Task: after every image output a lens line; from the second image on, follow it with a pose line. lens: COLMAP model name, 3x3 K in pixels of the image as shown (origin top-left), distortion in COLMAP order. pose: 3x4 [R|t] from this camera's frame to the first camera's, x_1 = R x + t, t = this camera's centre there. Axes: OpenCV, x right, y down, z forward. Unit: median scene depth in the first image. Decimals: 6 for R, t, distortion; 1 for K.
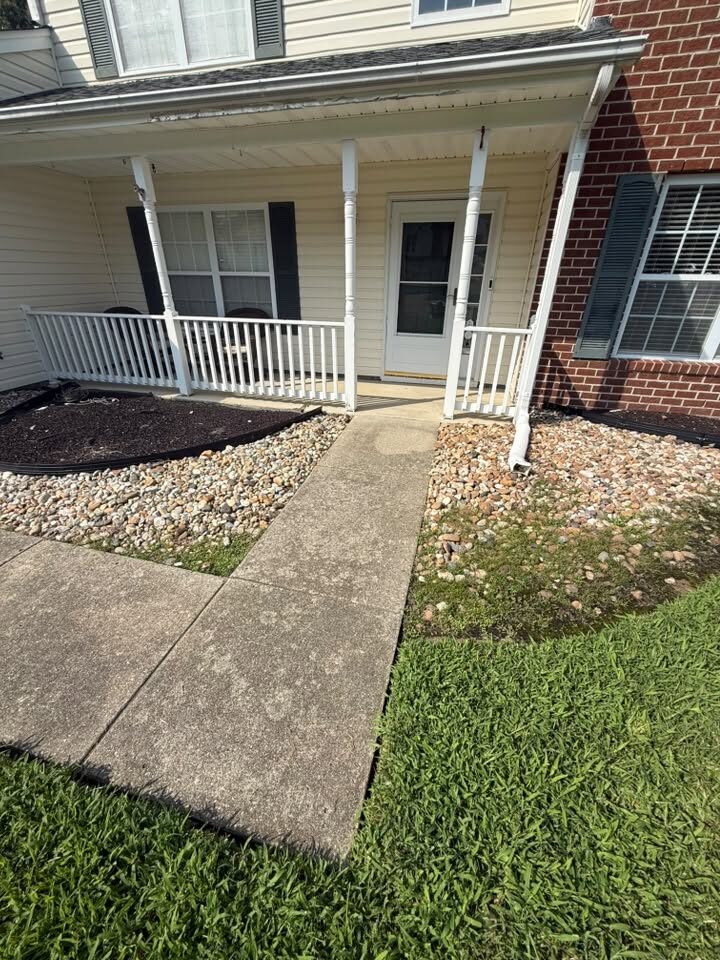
lens RADIAL K [[383.6, 0, 360.0], [0, 383.6, 480.0], [0, 0, 1]] dist [-0.000098, 0.000318]
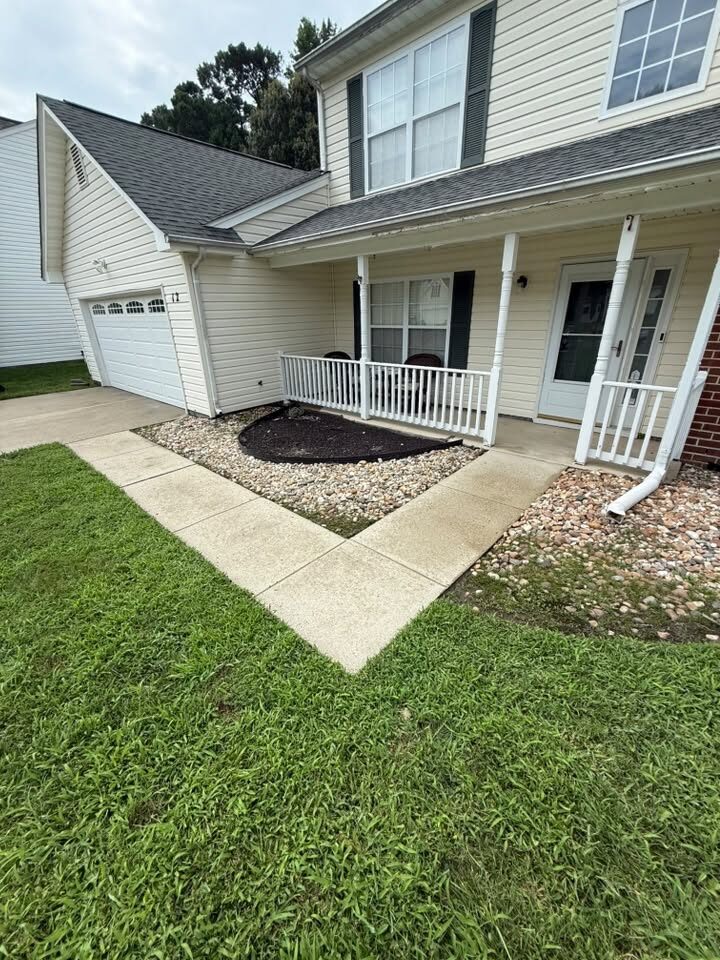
lens RADIAL K [[383.6, 0, 360.0], [0, 383.6, 480.0], [0, 0, 1]] dist [-0.000098, 0.000318]
pose [[0.885815, 0.159113, -0.435907, 0.187470], [-0.188801, 0.981689, -0.025333, 0.026405], [0.423894, 0.104740, 0.899635, -0.226509]]
